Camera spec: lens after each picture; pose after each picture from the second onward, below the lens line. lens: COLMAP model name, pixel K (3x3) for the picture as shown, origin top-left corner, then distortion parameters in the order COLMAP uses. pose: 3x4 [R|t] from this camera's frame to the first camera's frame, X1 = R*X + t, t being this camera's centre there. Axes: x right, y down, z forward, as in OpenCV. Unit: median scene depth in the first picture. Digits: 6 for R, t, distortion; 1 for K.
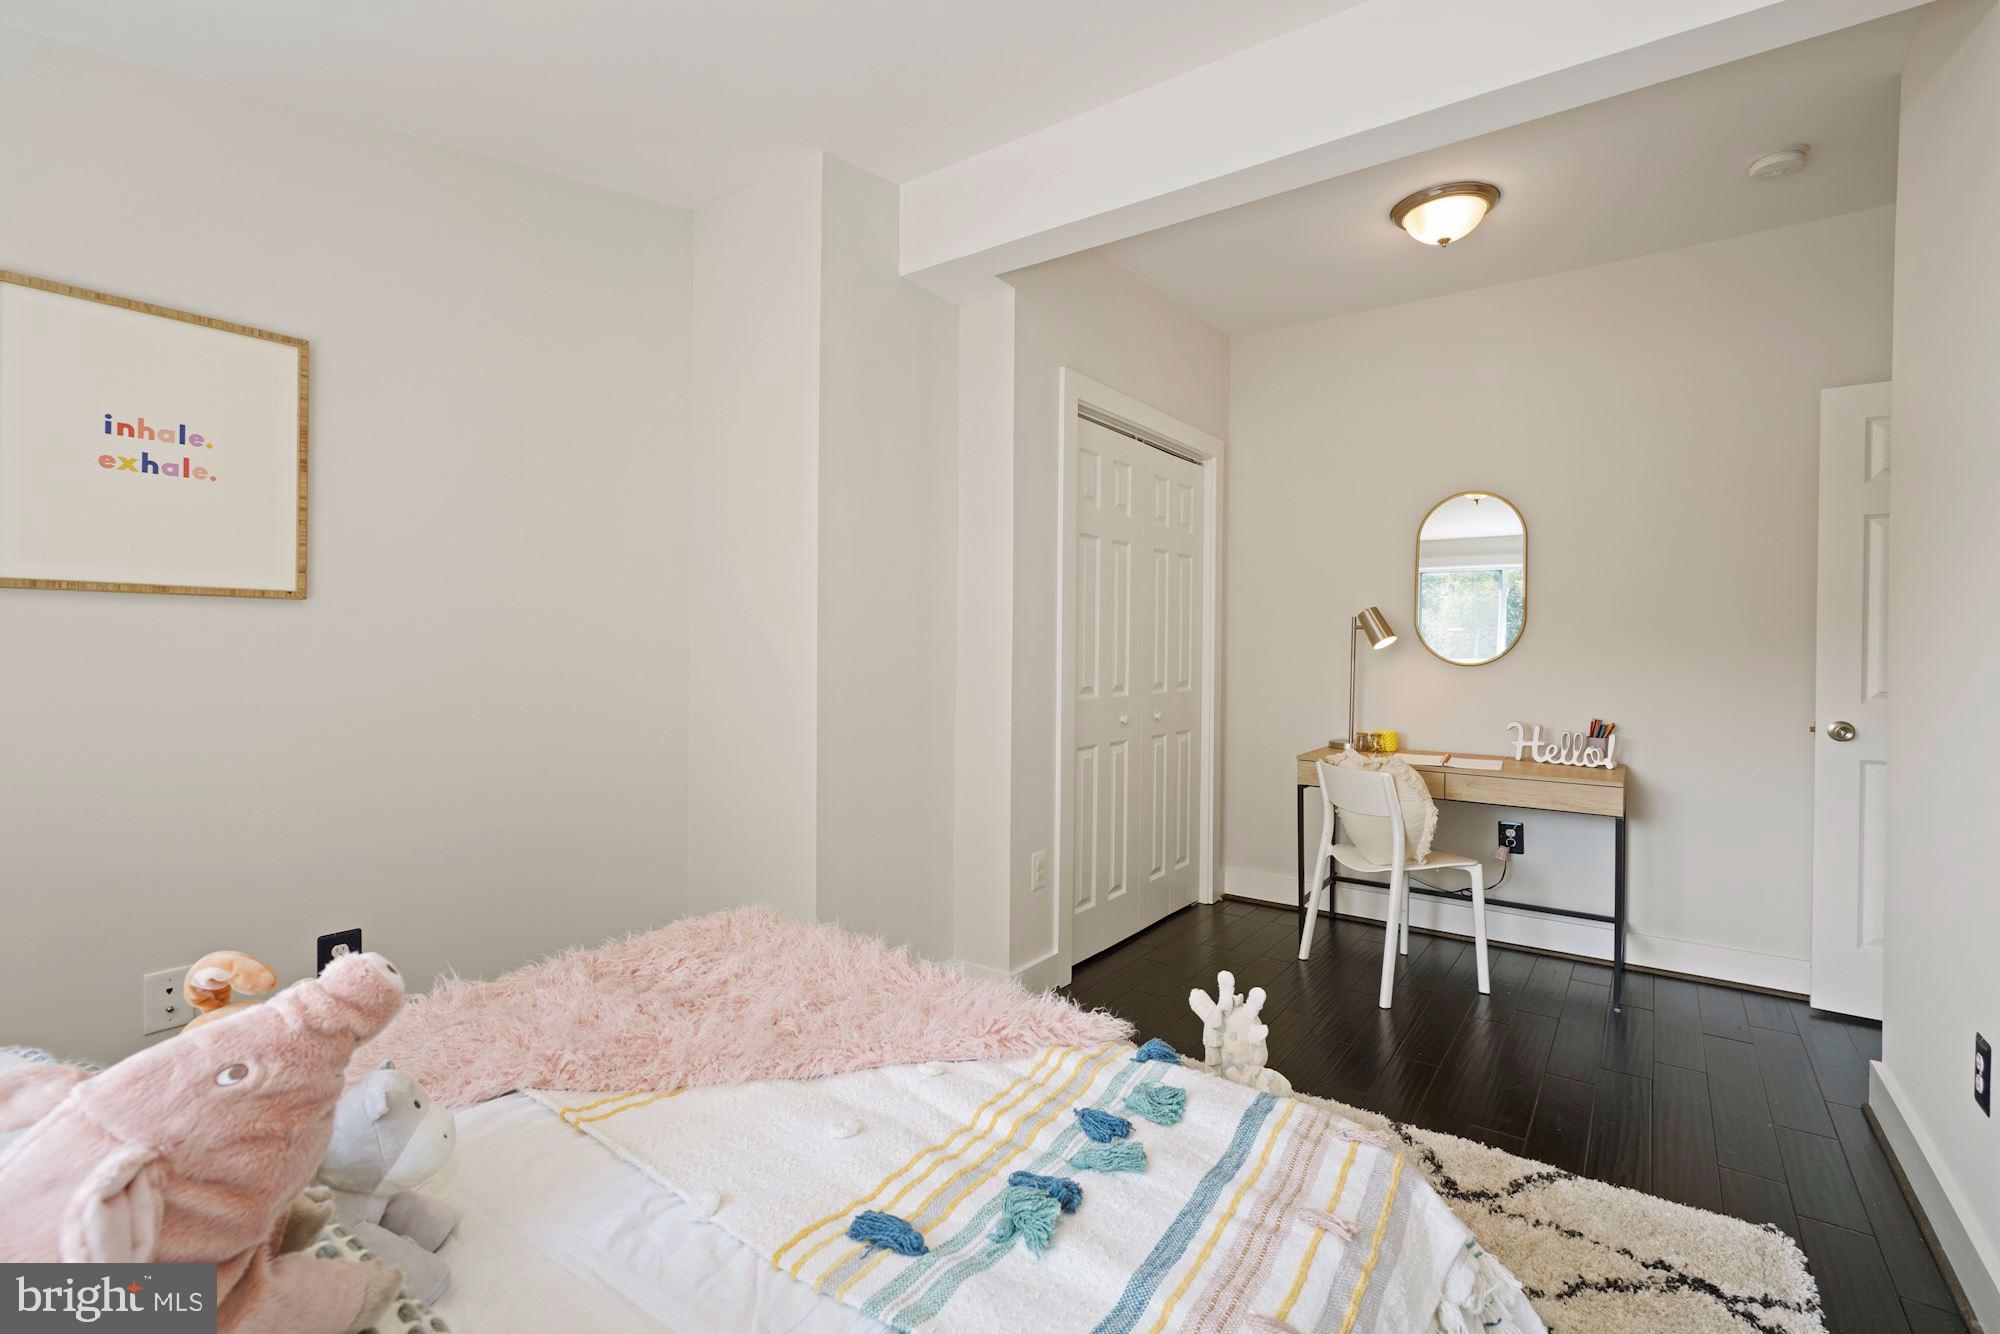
lens RADIAL K [[912.1, 0, 996.3], [0, 912.1, 661.2], [0, 0, 1]] dist [-0.004661, 0.002075]
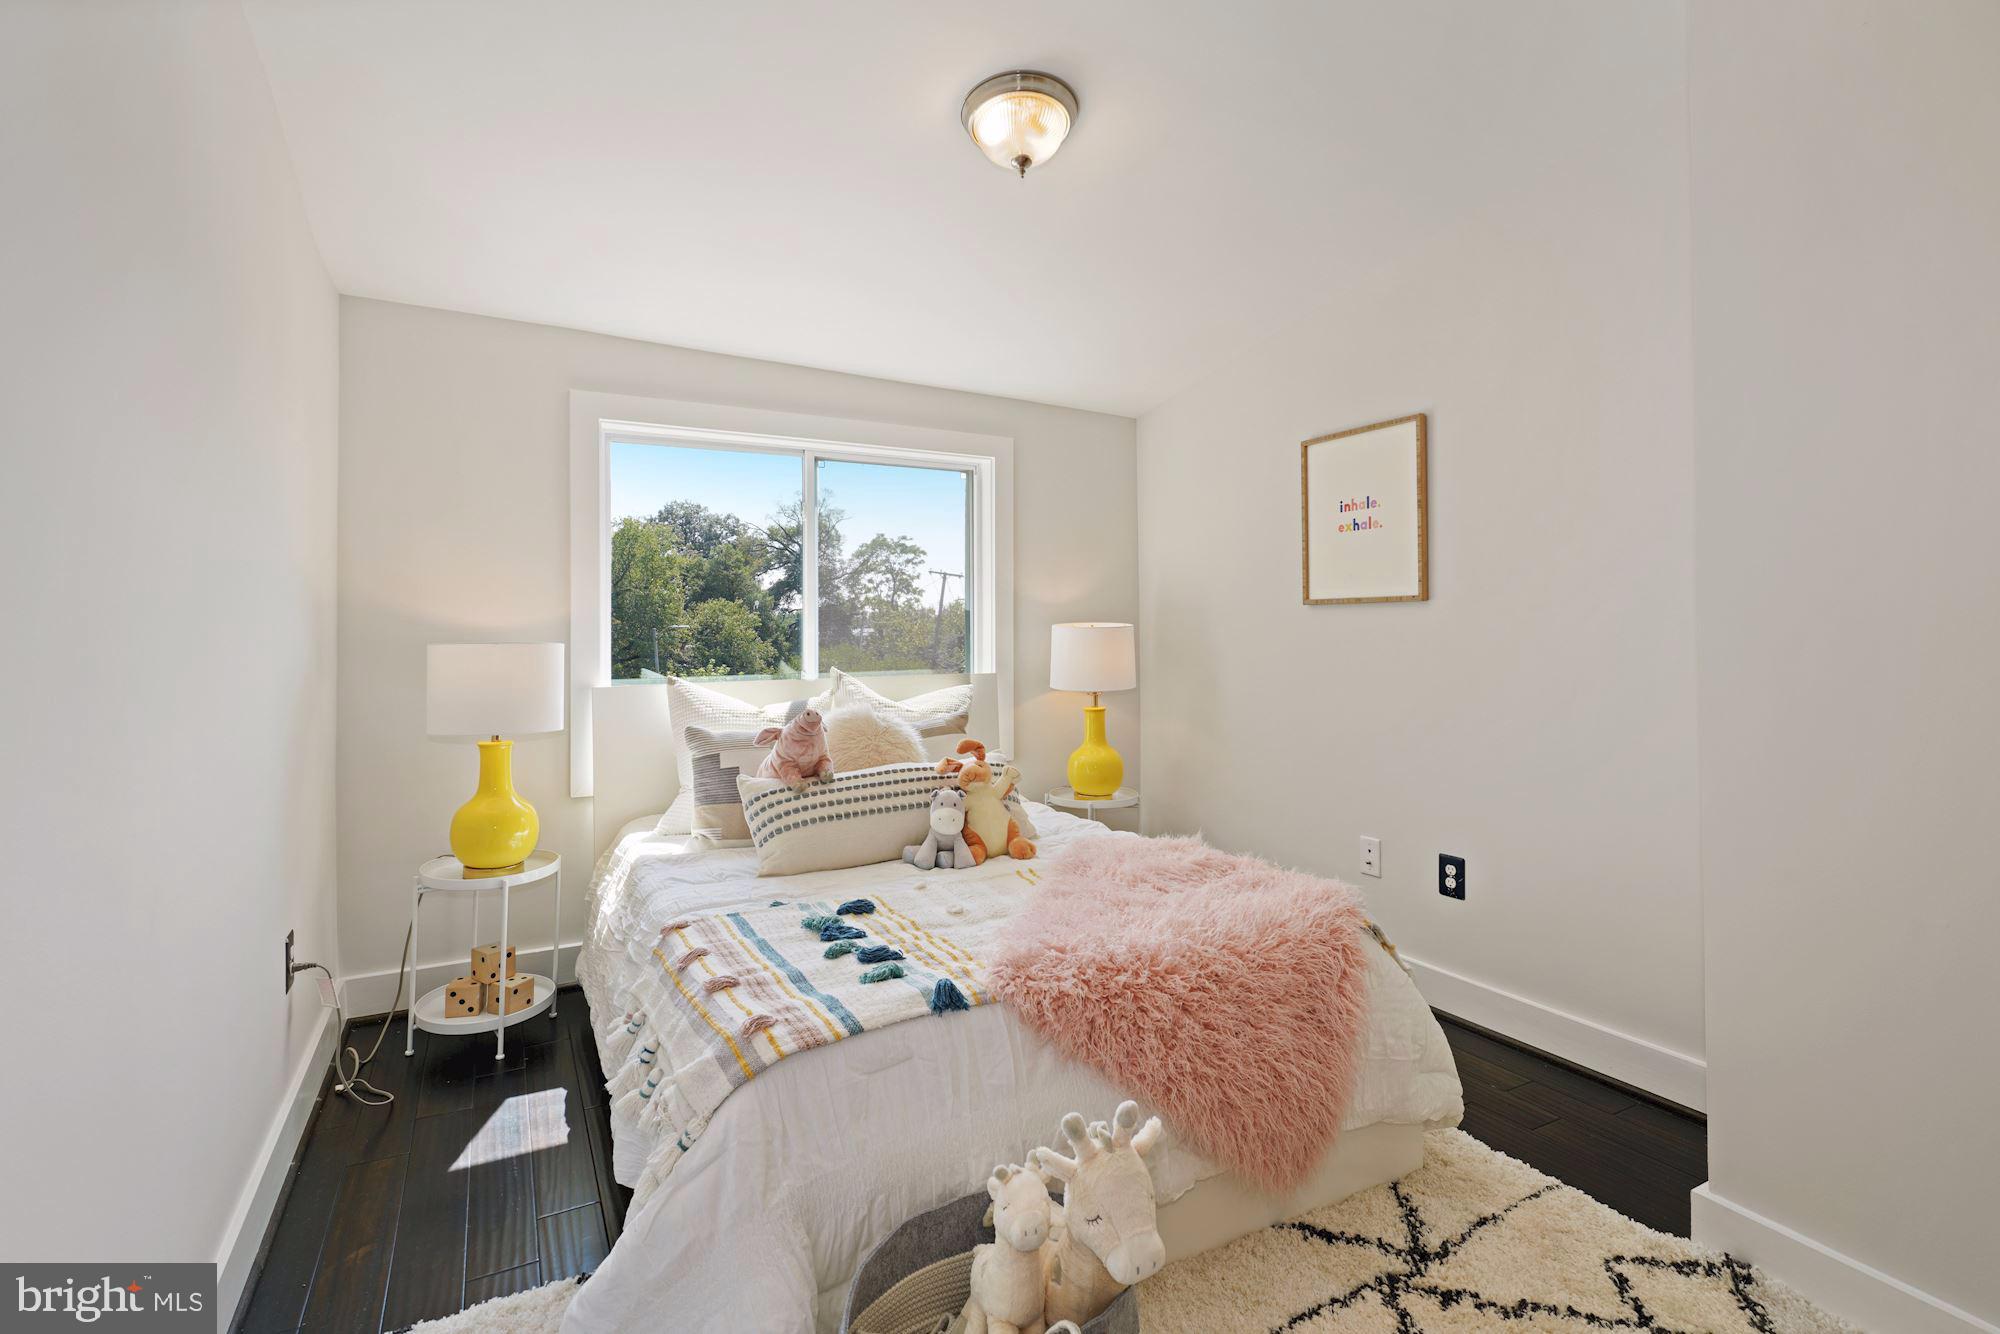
lens RADIAL K [[912.1, 0, 997.6], [0, 912.1, 651.5], [0, 0, 1]] dist [-0.004661, 0.002075]
pose [[-0.409326, 0.006305, -0.912366, 0.839037], [-0.017503, 0.999738, 0.014761, -0.000407], [0.912220, 0.022011, -0.409109, 1.079908]]
